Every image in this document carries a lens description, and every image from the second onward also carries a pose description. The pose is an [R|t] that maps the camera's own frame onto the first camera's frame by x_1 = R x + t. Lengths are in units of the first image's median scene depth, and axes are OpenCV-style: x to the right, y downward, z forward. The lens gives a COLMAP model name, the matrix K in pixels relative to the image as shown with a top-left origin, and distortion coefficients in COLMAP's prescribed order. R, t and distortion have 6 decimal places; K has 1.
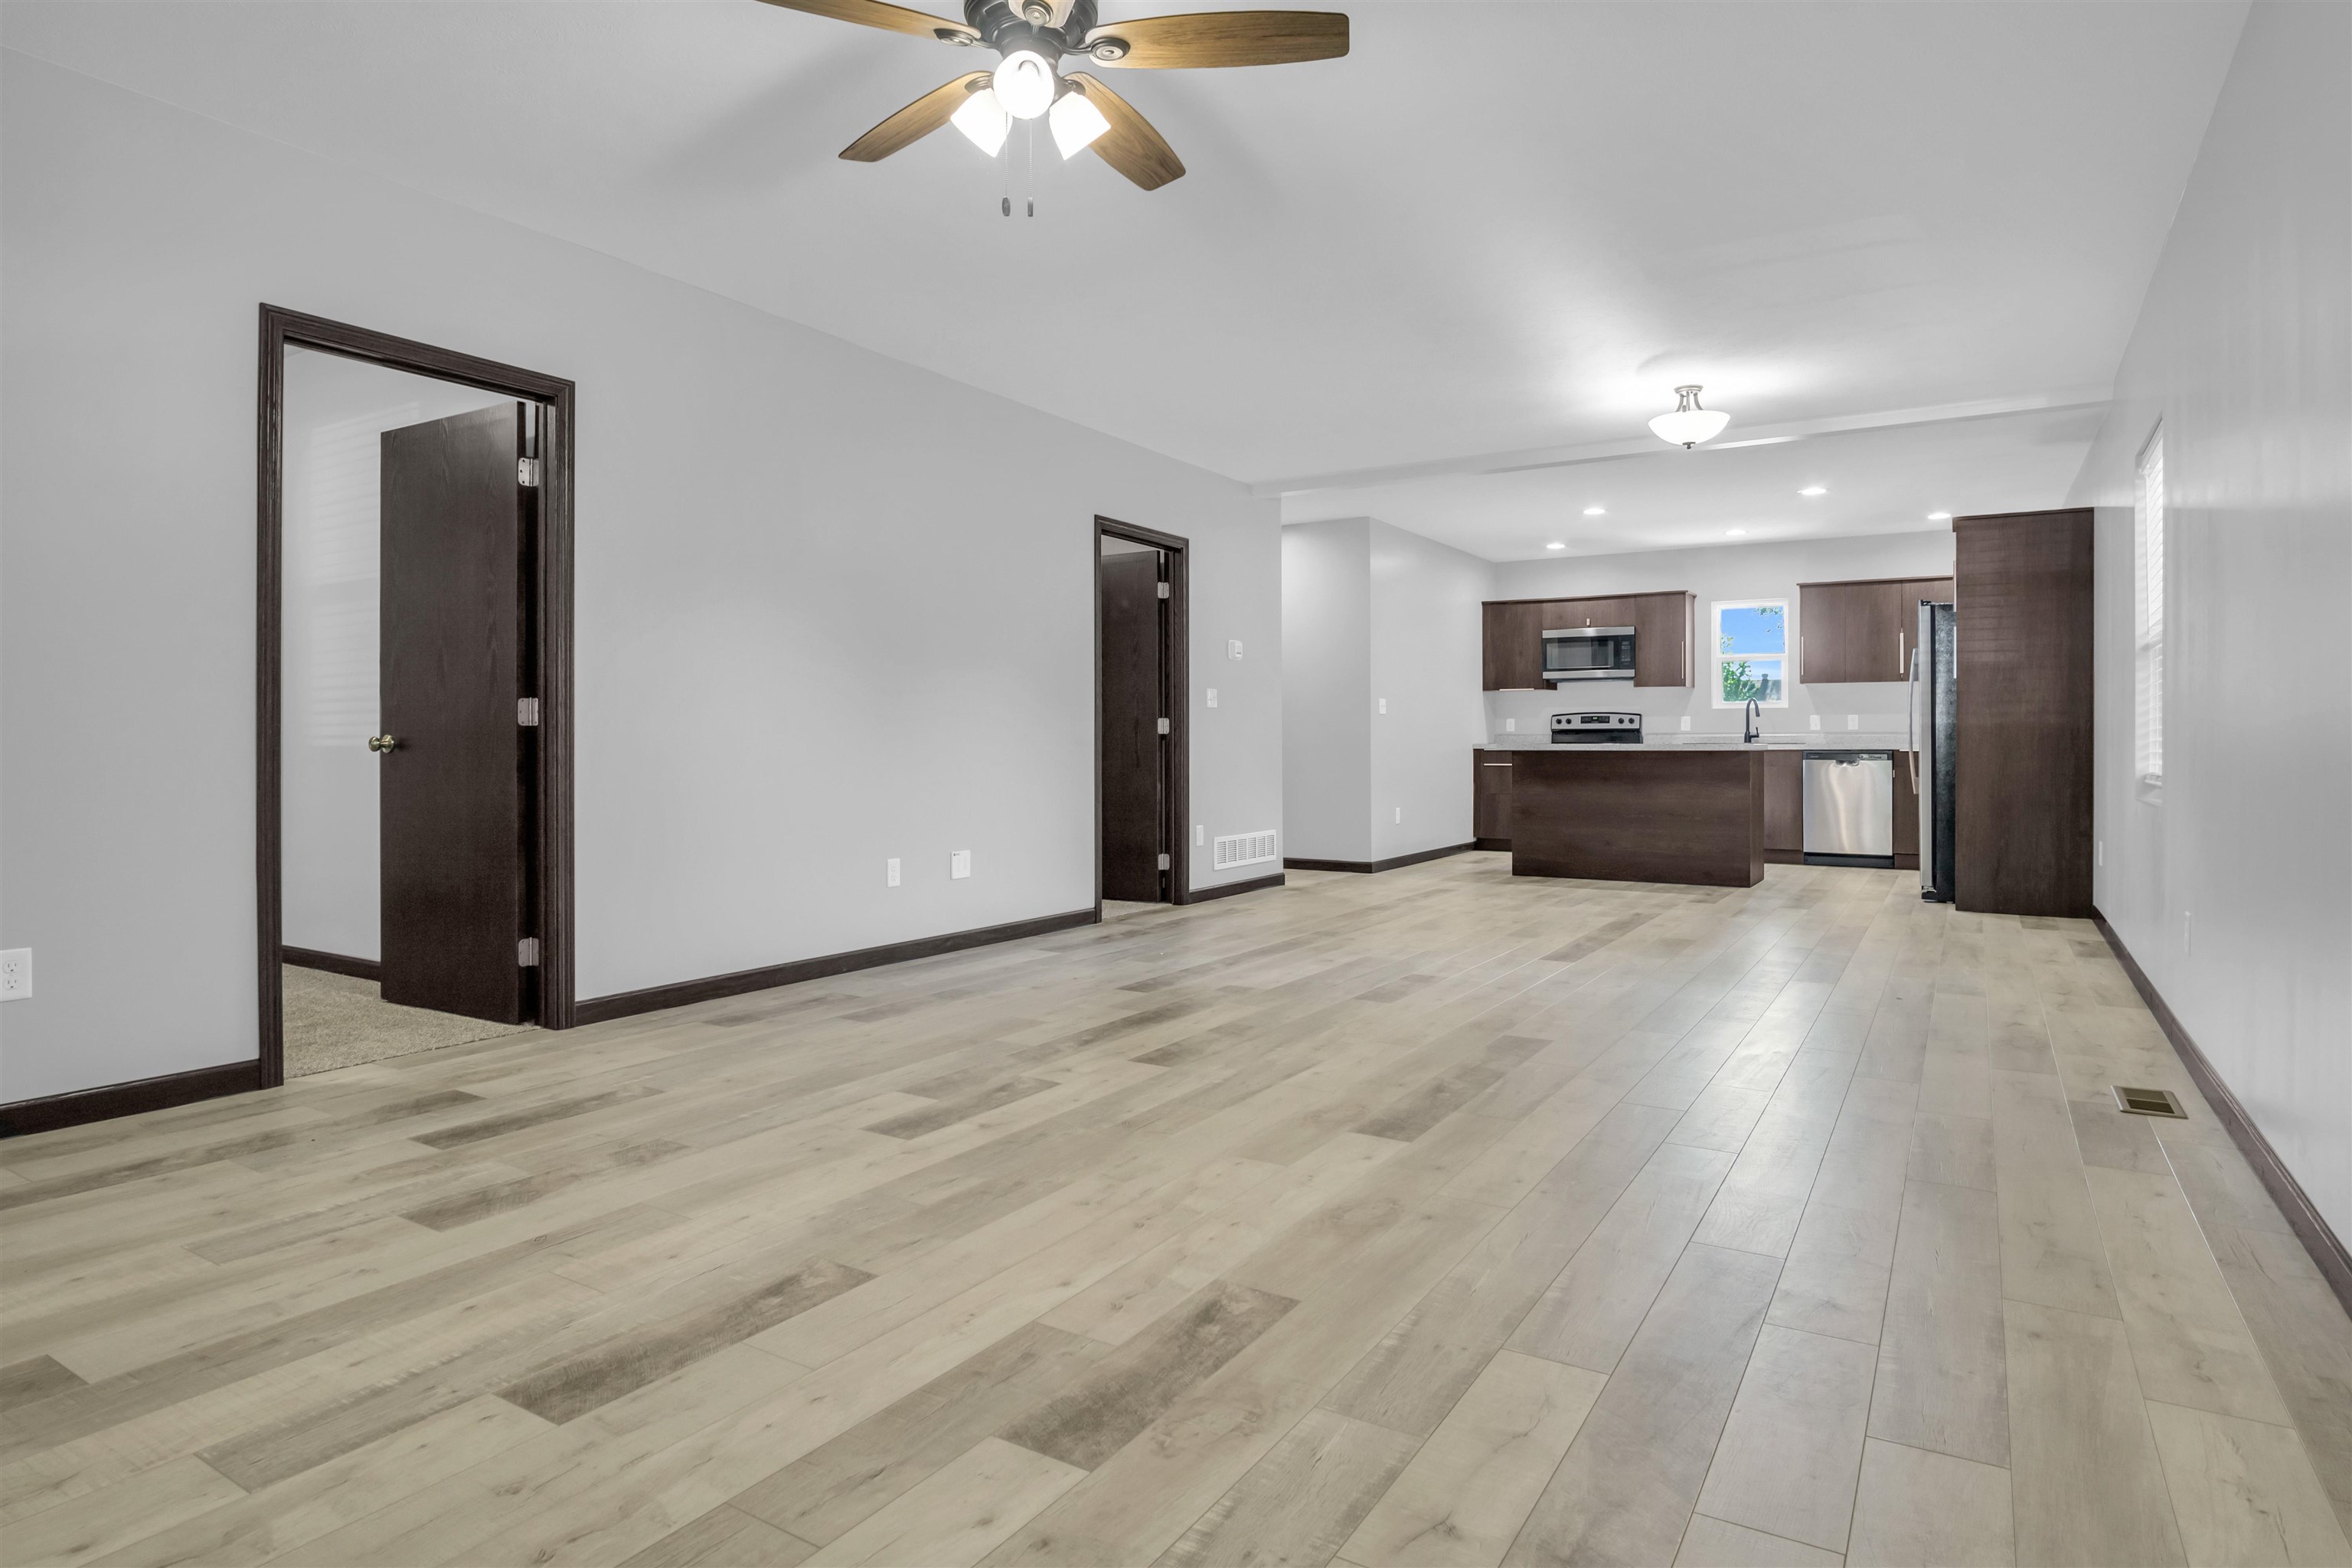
lens RADIAL K [[1337.5, 0, 1144.1], [0, 1337.5, 750.3], [0, 0, 1]] dist [-0.031564, 0.001084]
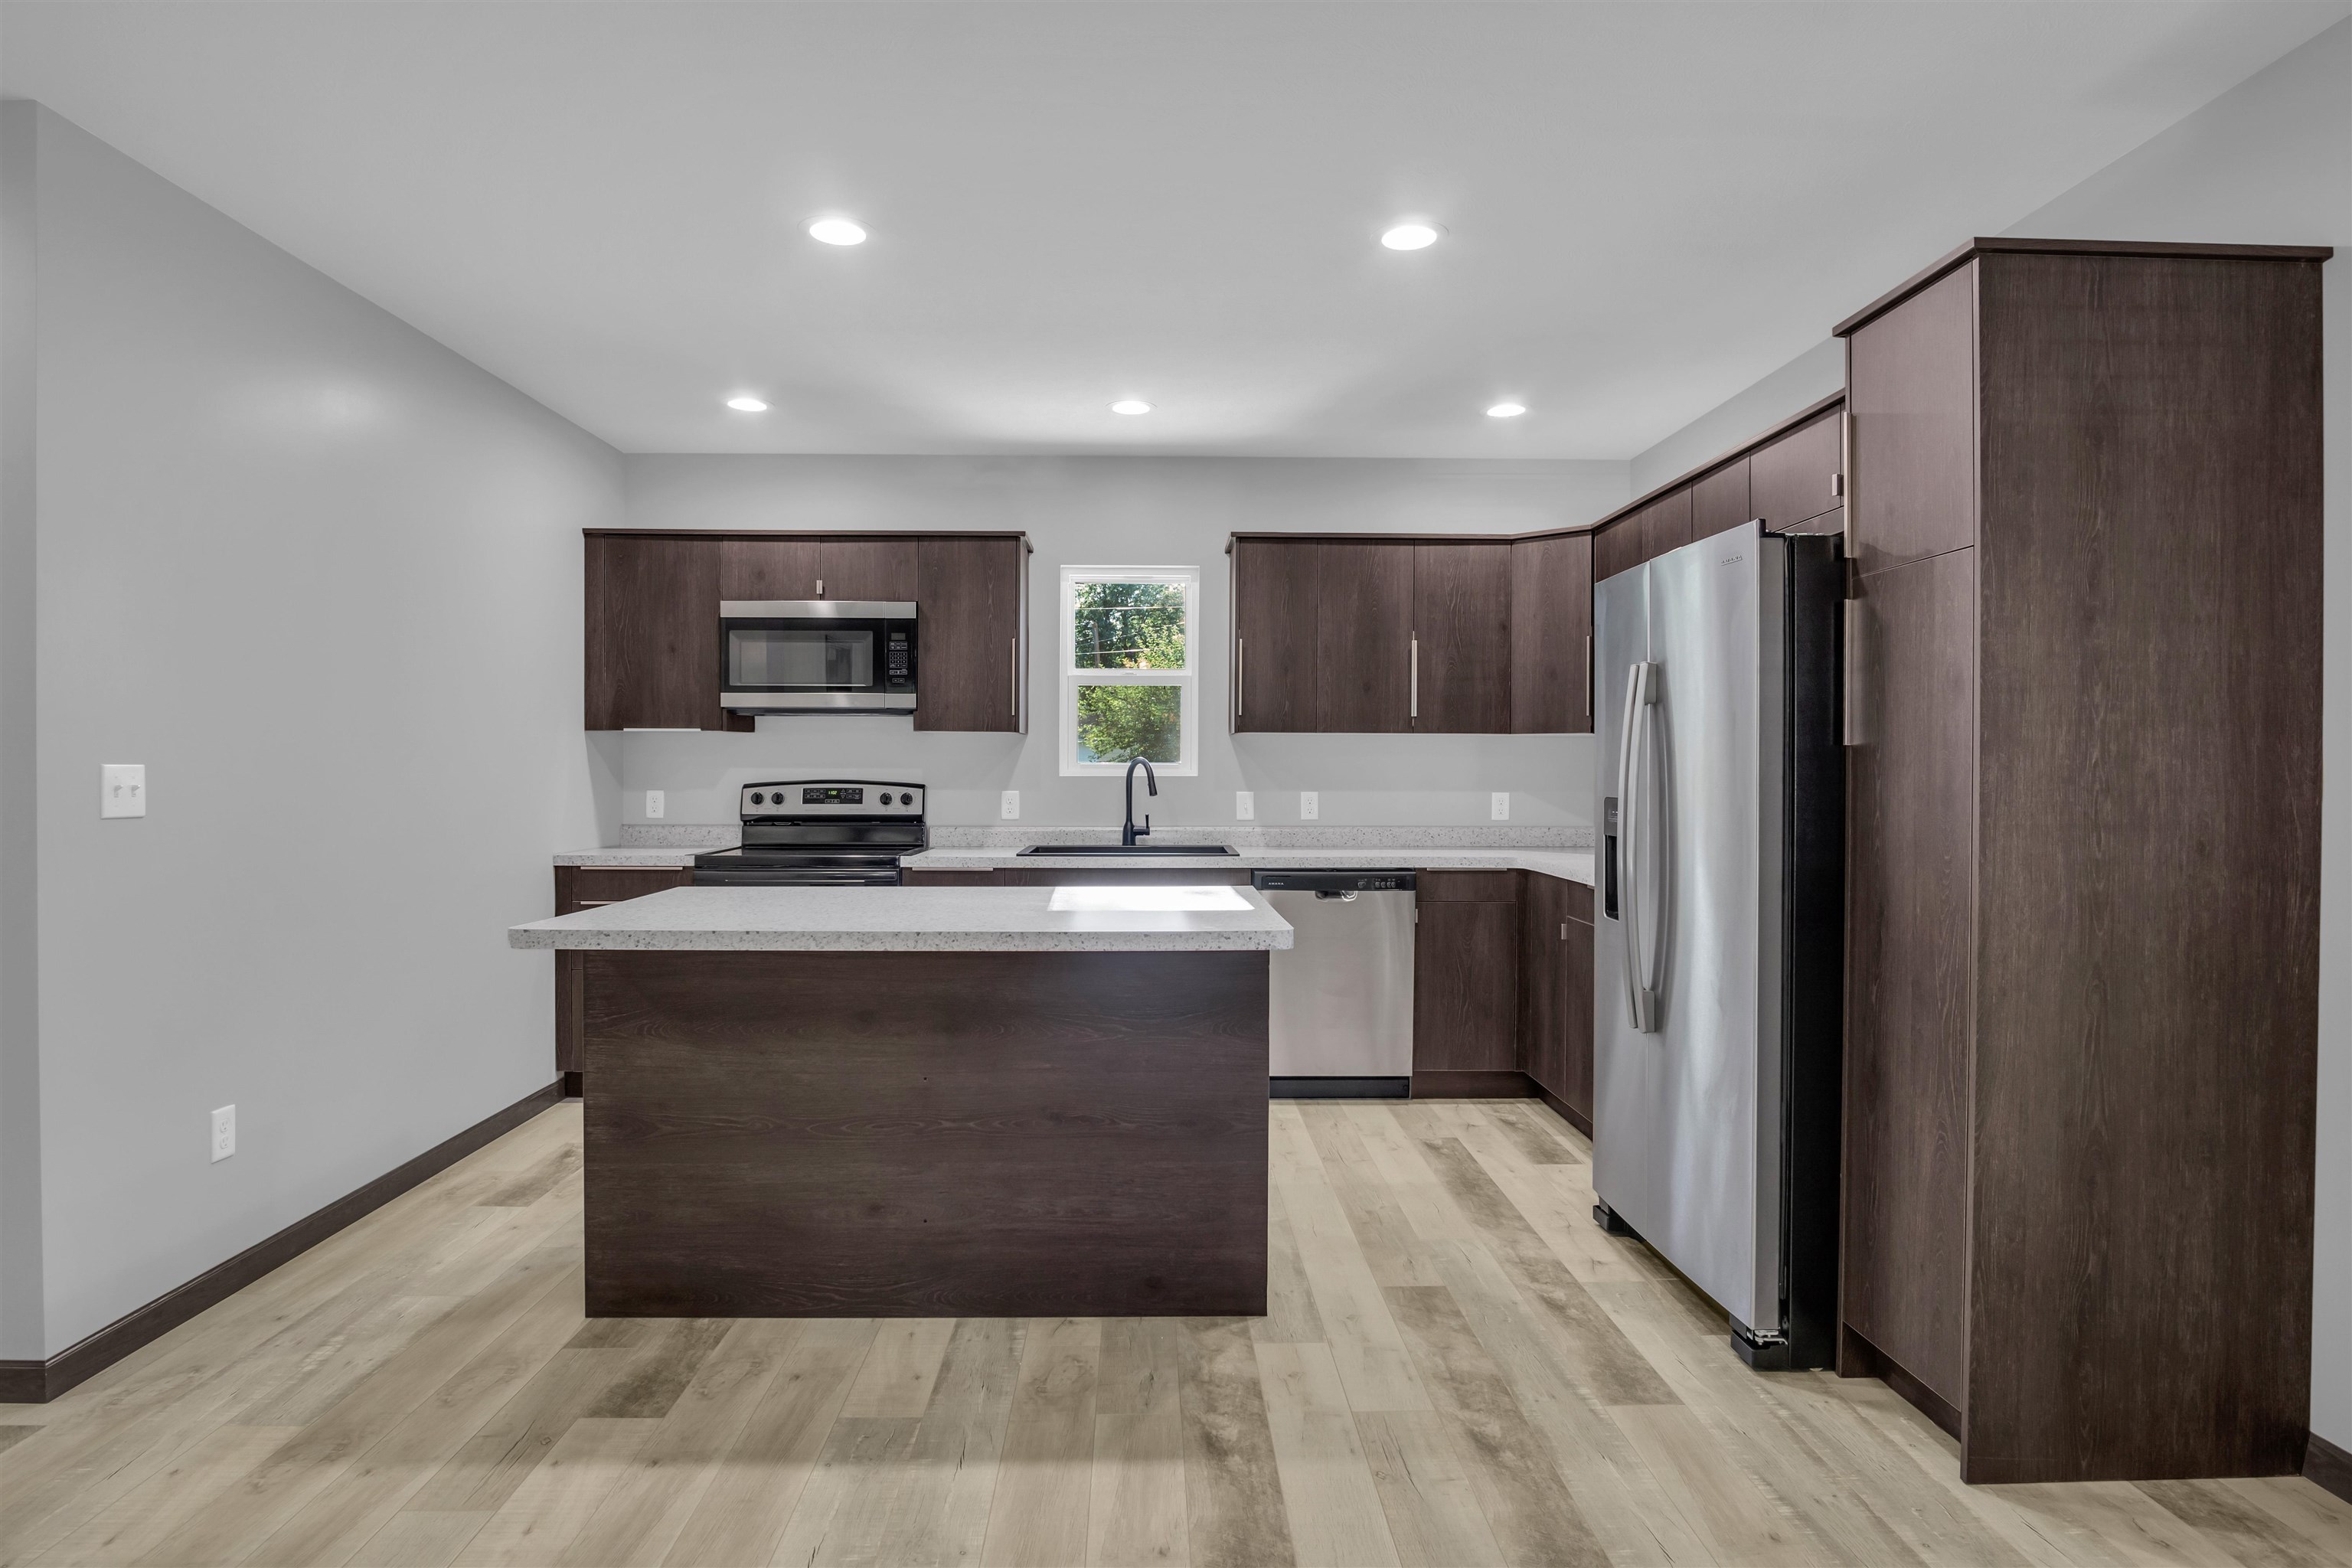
lens RADIAL K [[1277.4, 0, 1169.7], [0, 1277.4, 776.9], [0, 0, 1]] dist [-0.031804, 0.009679]
pose [[0.832554, -0.000173, 0.553944, 0.185989], [-0.002321, 0.999990, 0.003801, -0.031851], [-0.553939, -0.004450, 0.832545, 0.553129]]
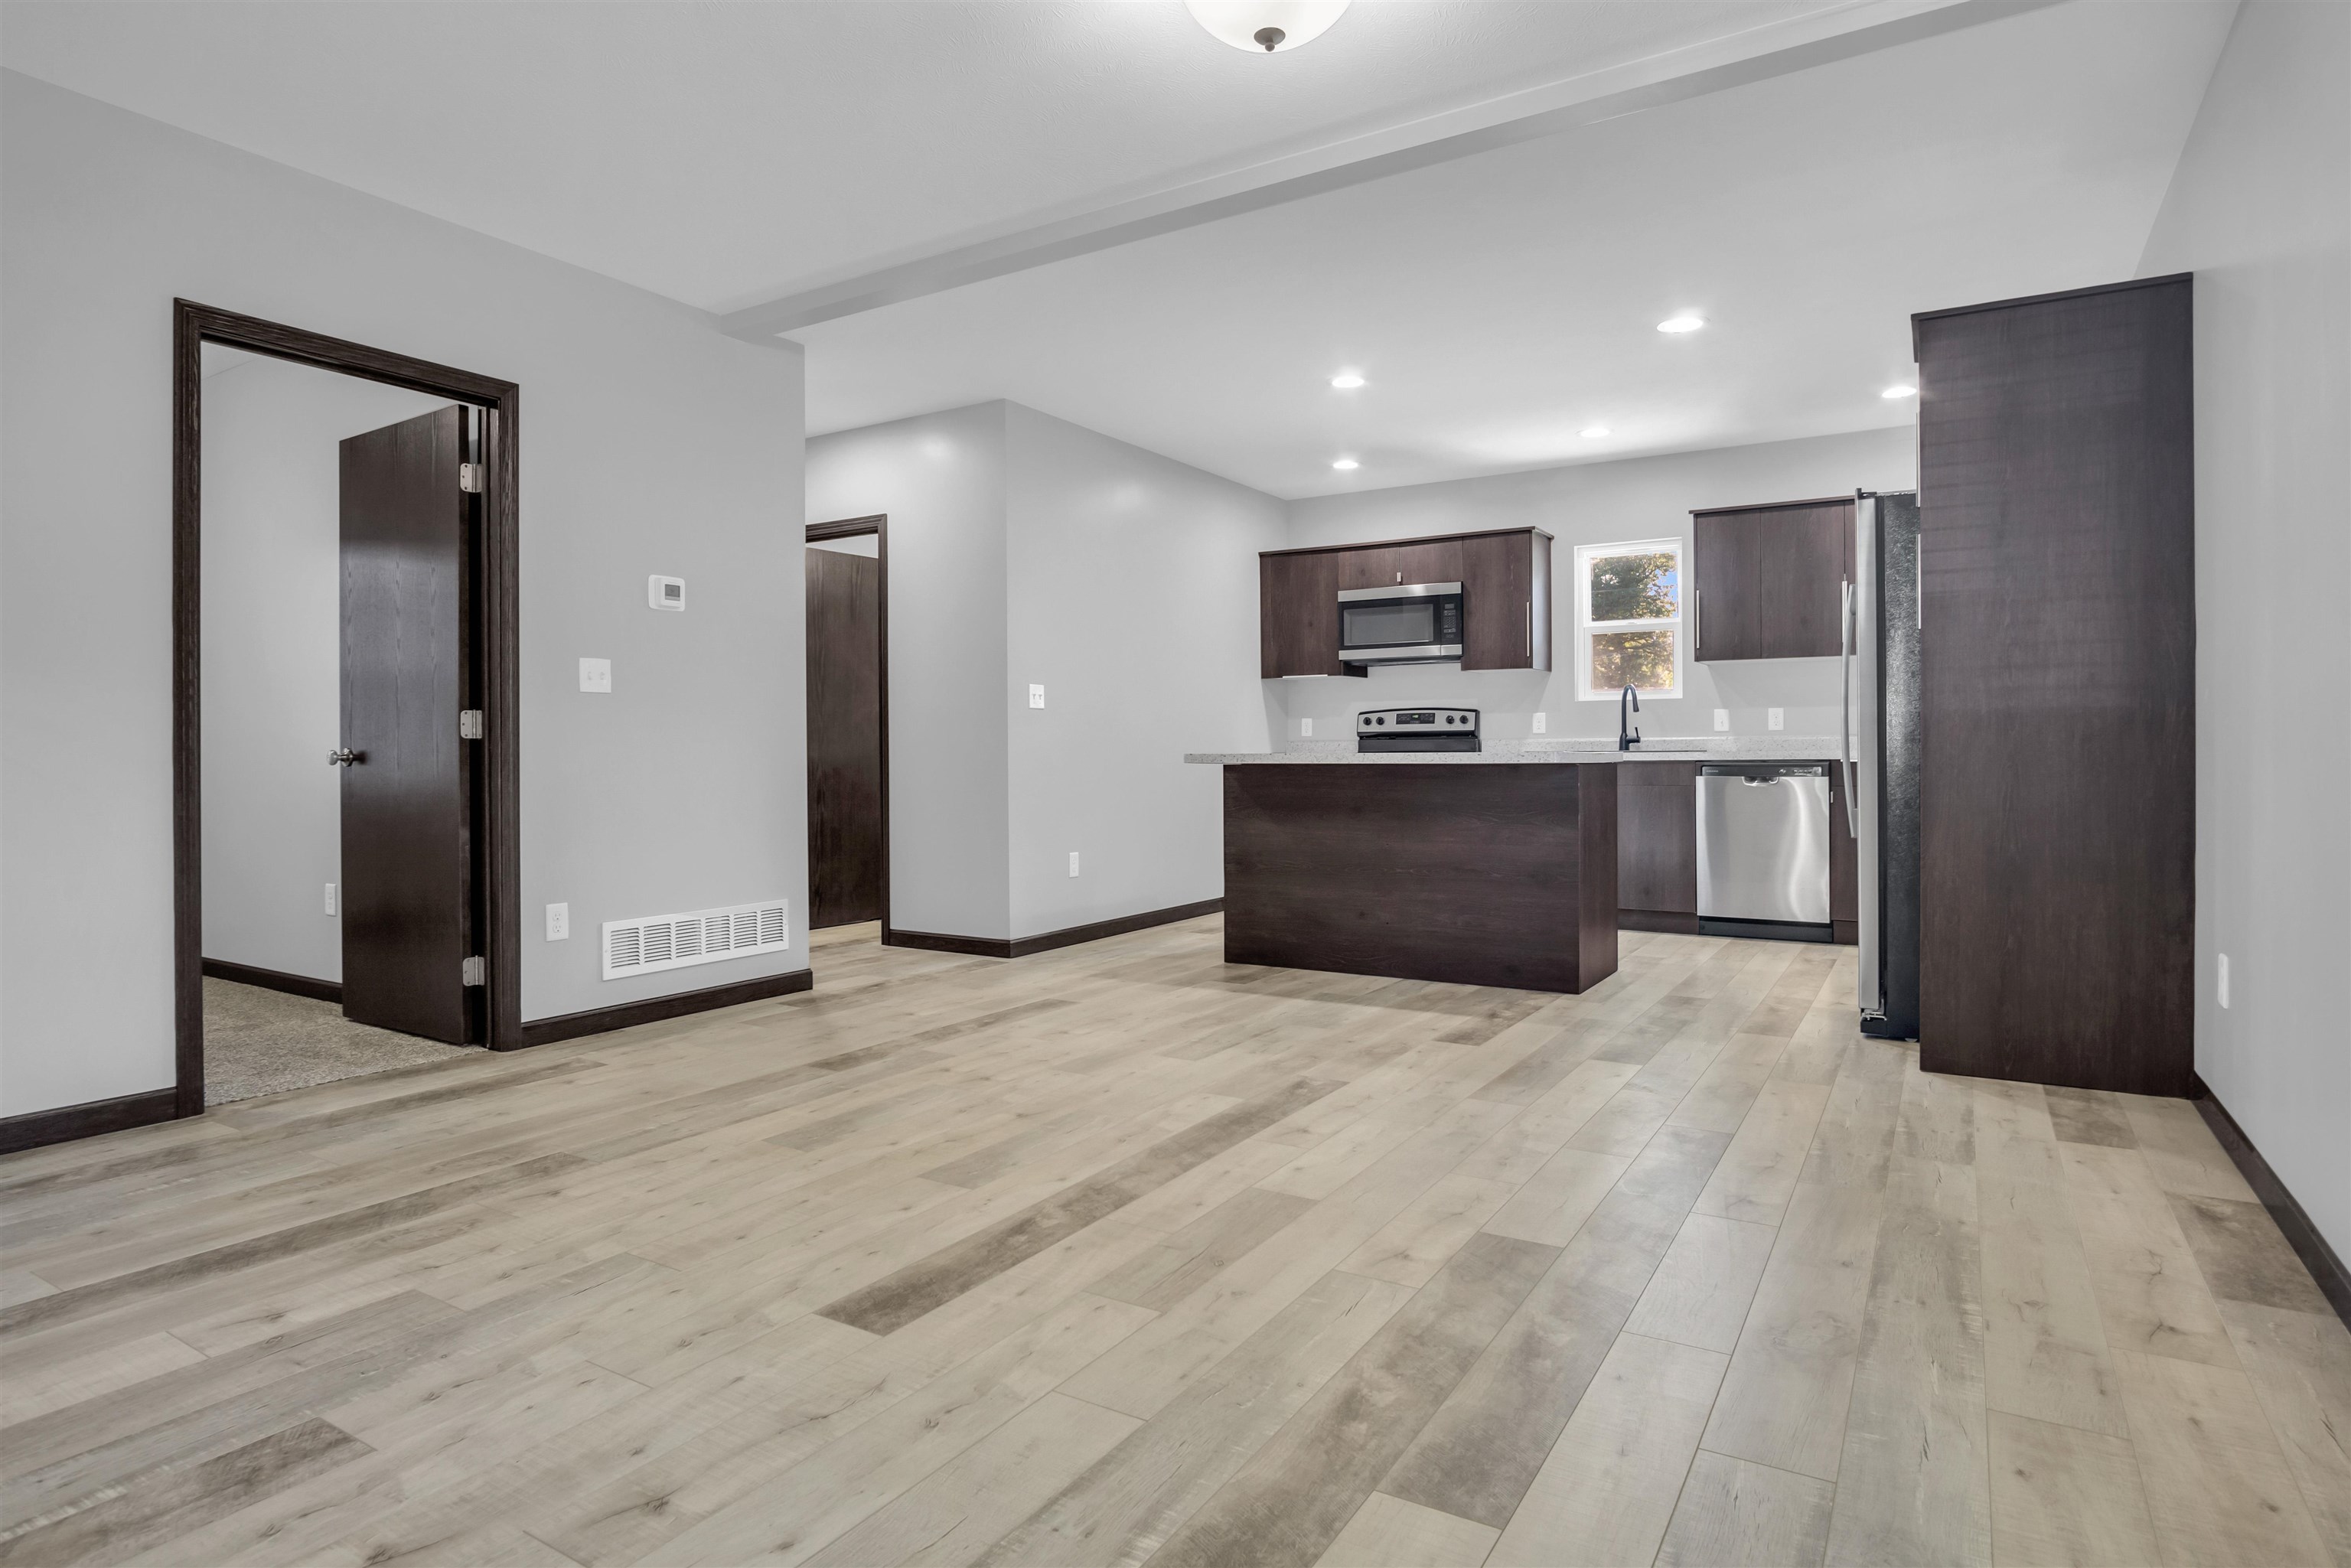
lens RADIAL K [[1292.6, 0, 1169.9], [0, 1292.6, 765.2], [0, 0, 1]] dist [-0.032931, 0.009017]
pose [[0.999937, -0.004250, 0.010392, 0.202505], [0.004213, 0.999984, 0.003647, -0.001394], [-0.010407, -0.003603, 0.999939, 0.322617]]
